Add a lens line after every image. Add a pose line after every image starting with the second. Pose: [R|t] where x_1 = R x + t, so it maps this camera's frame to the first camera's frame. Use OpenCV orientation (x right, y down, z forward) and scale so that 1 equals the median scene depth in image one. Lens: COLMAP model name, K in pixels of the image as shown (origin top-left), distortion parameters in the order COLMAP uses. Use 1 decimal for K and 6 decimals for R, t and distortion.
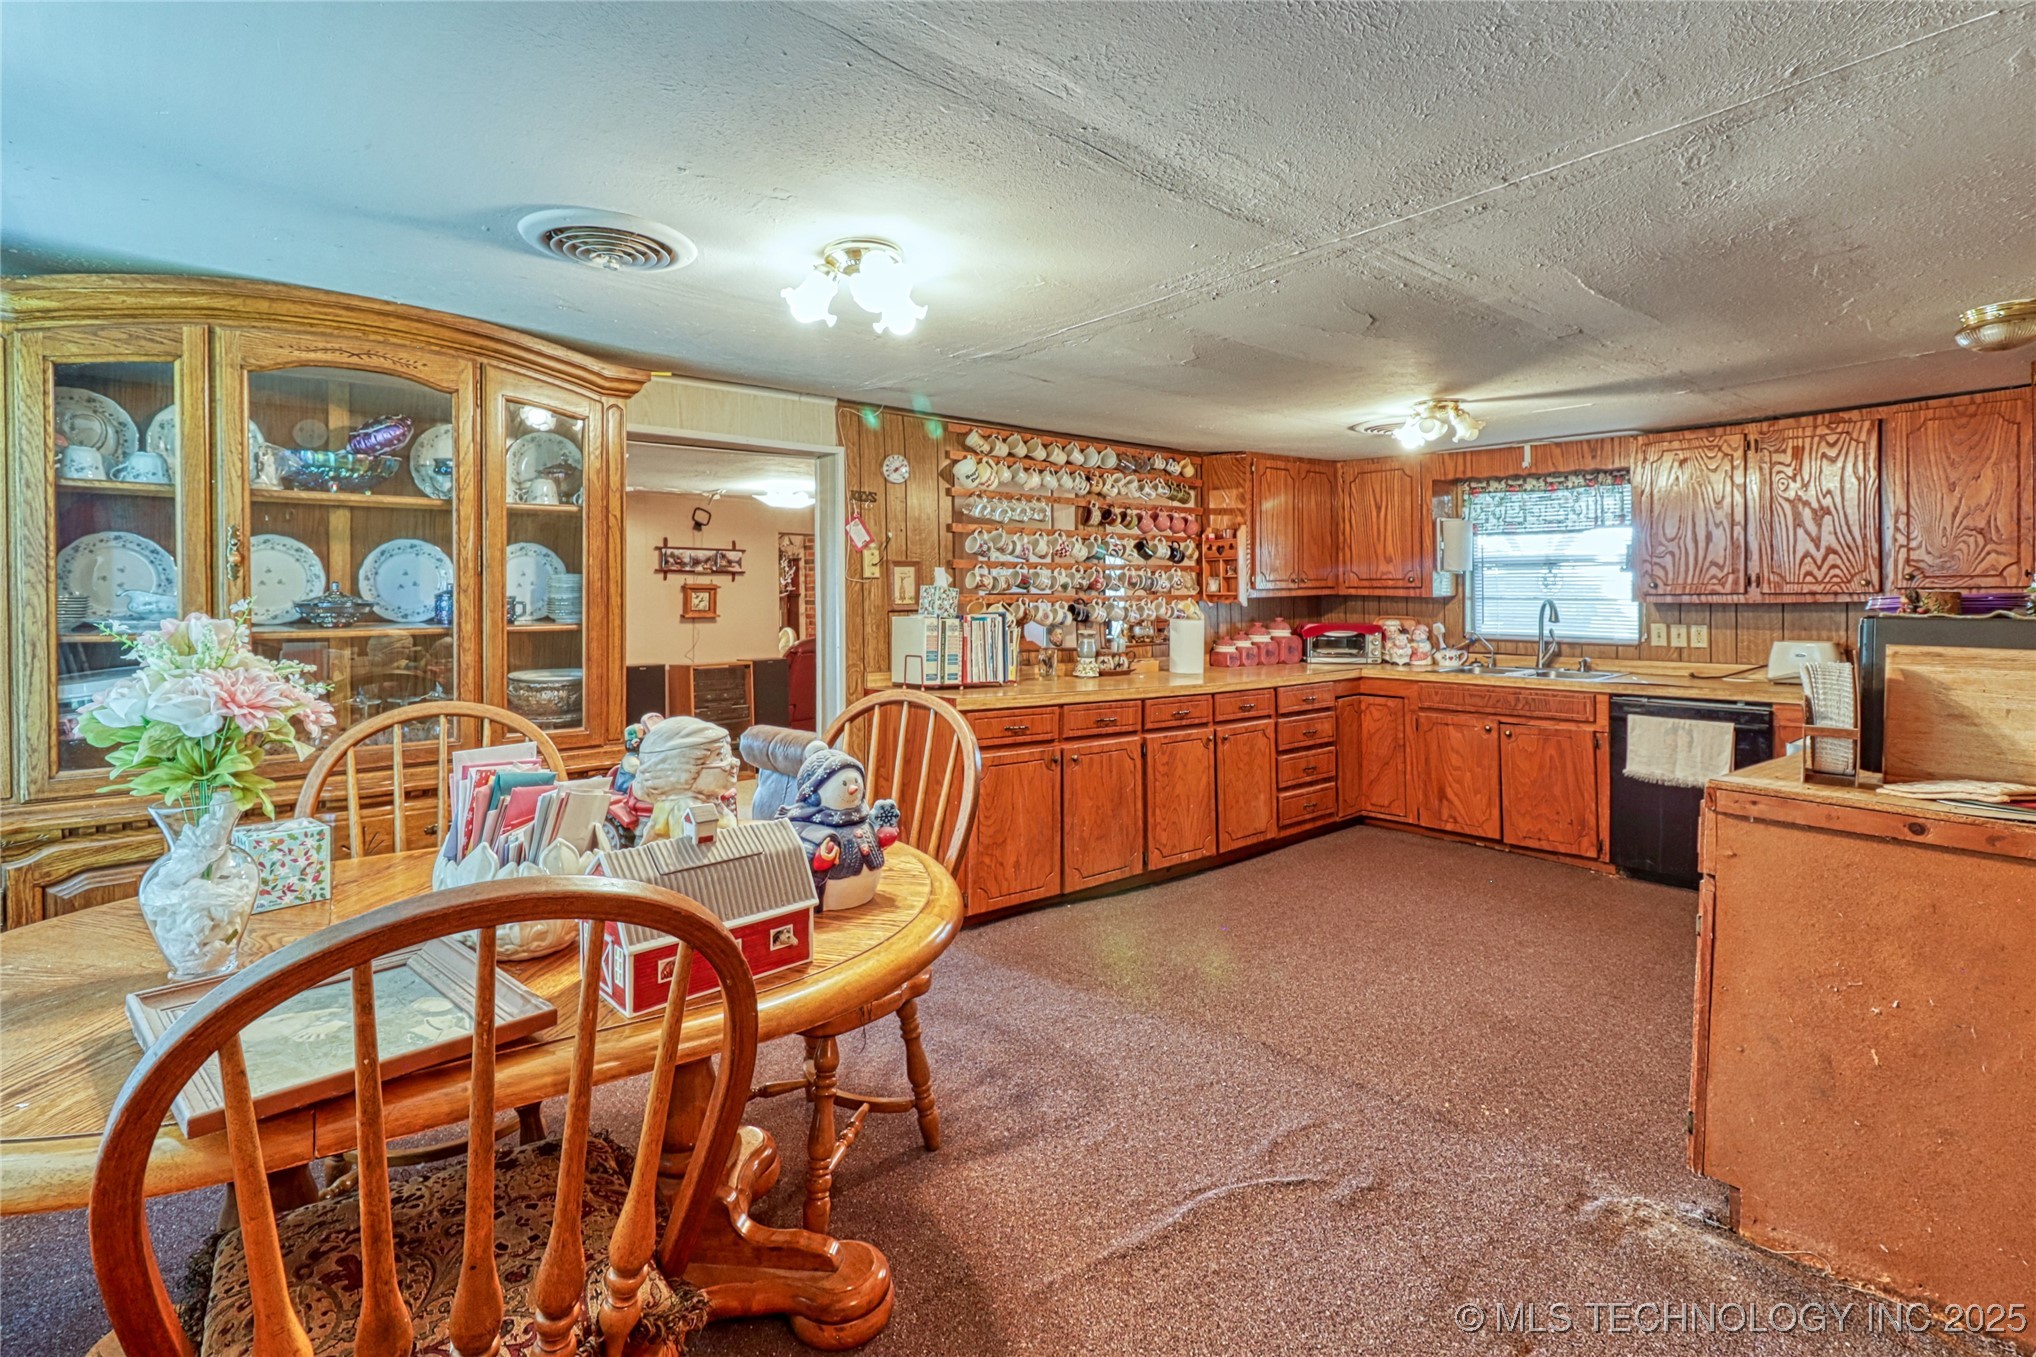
lens RADIAL K [[984.6, 0, 969.9], [0, 984.6, 606.8], [0, 0, 1]] dist [0.009529, -0.000490]
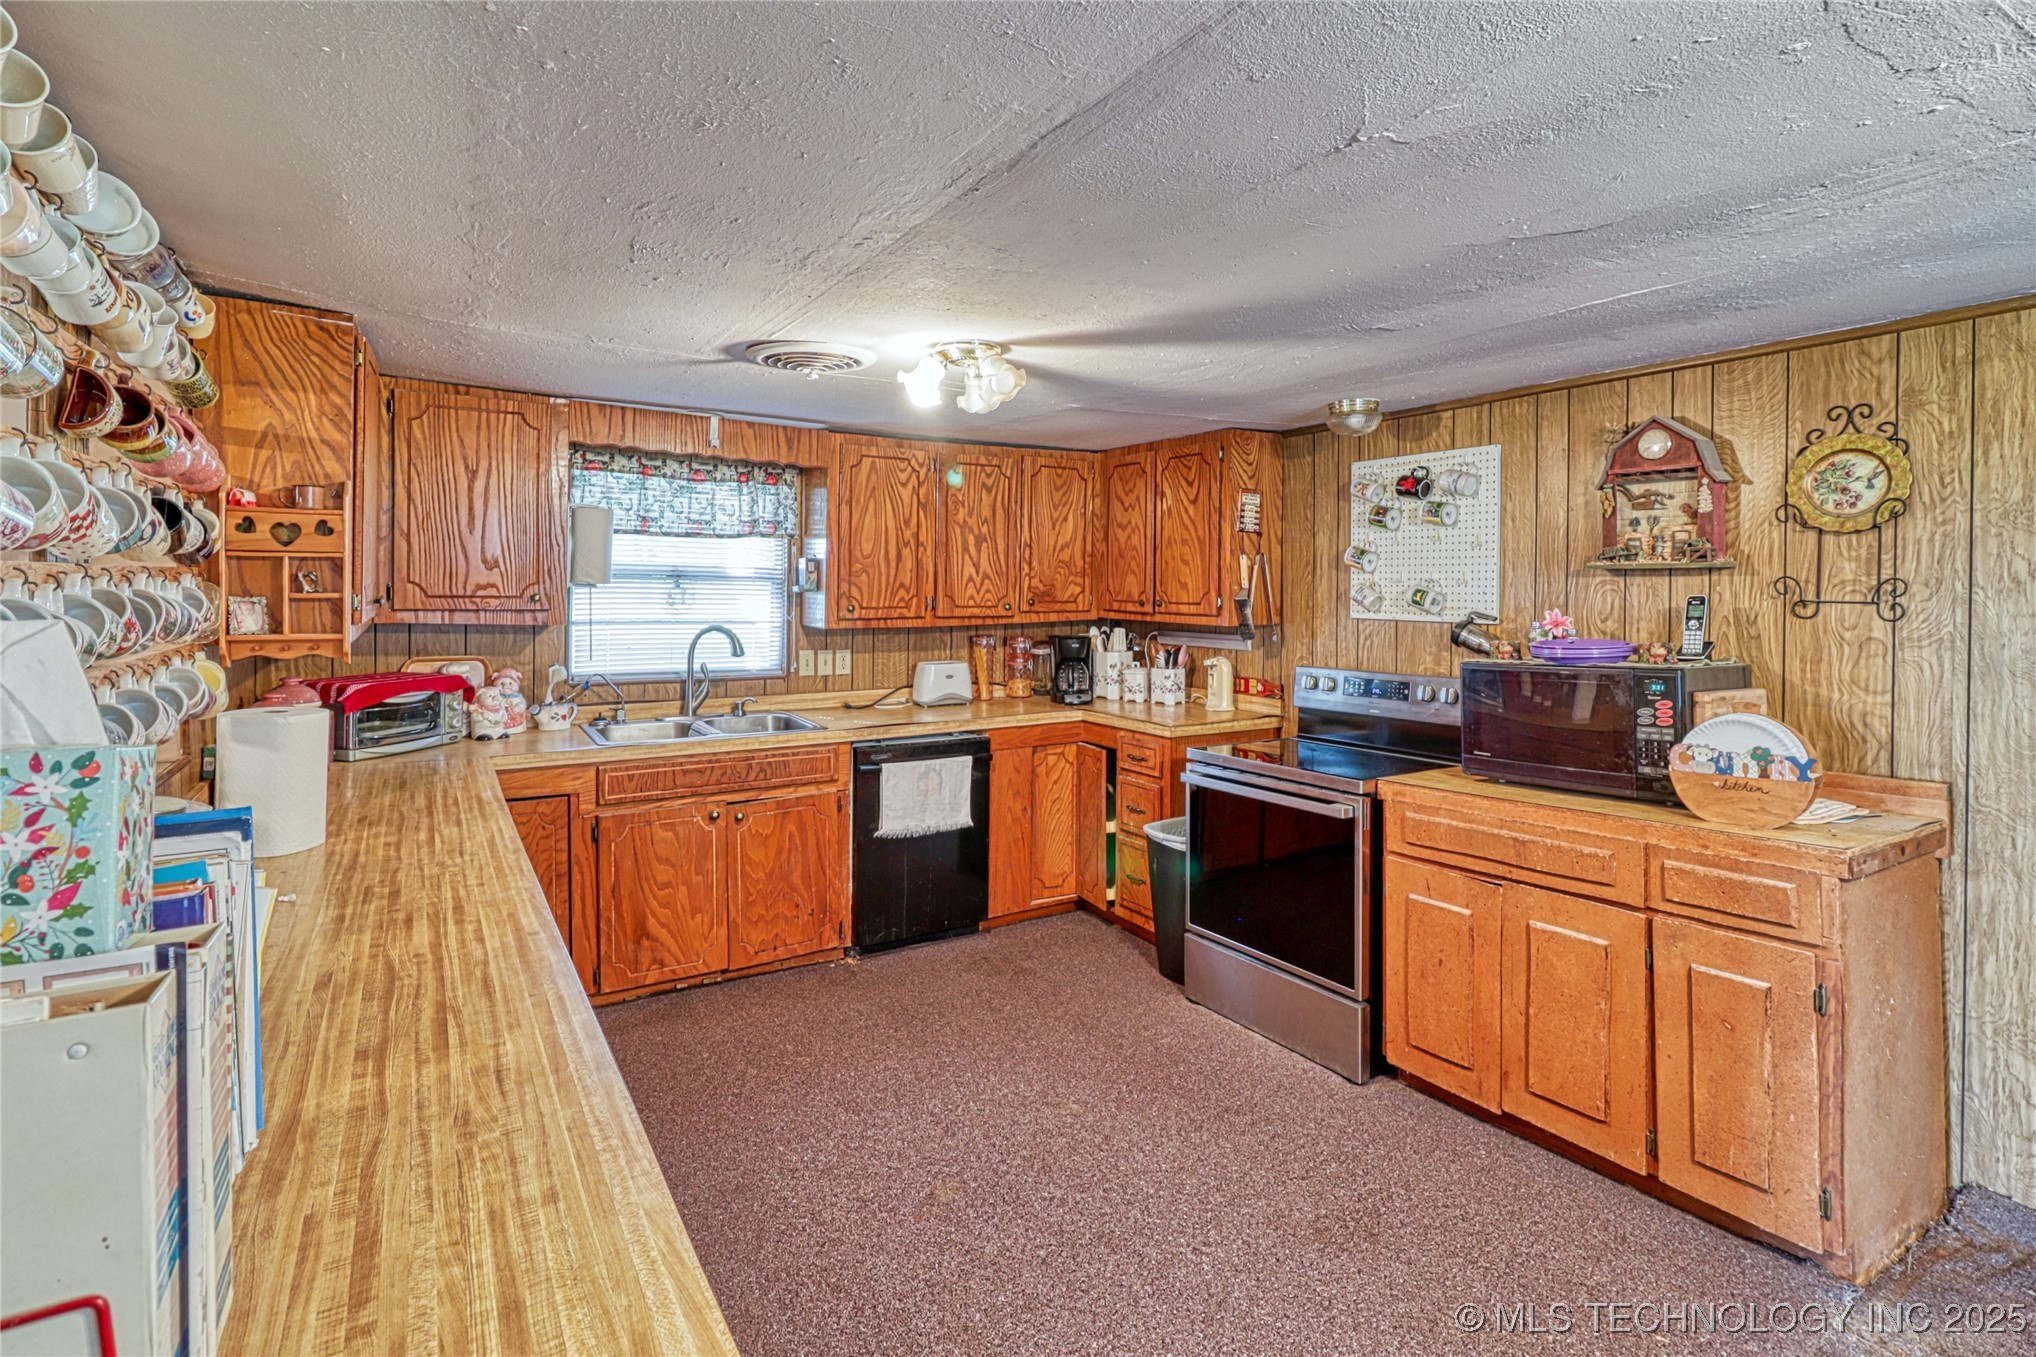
lens RADIAL K [[984.6, 0, 1003.1], [0, 984.6, 597.1], [0, 0, 1]] dist [0.009529, -0.000490]
pose [[0.127621, -0.011413, 0.991757, -0.151874], [0.001815, 0.999935, 0.011273, -0.042564], [-0.991821, 0.000362, 0.127633, 0.781859]]
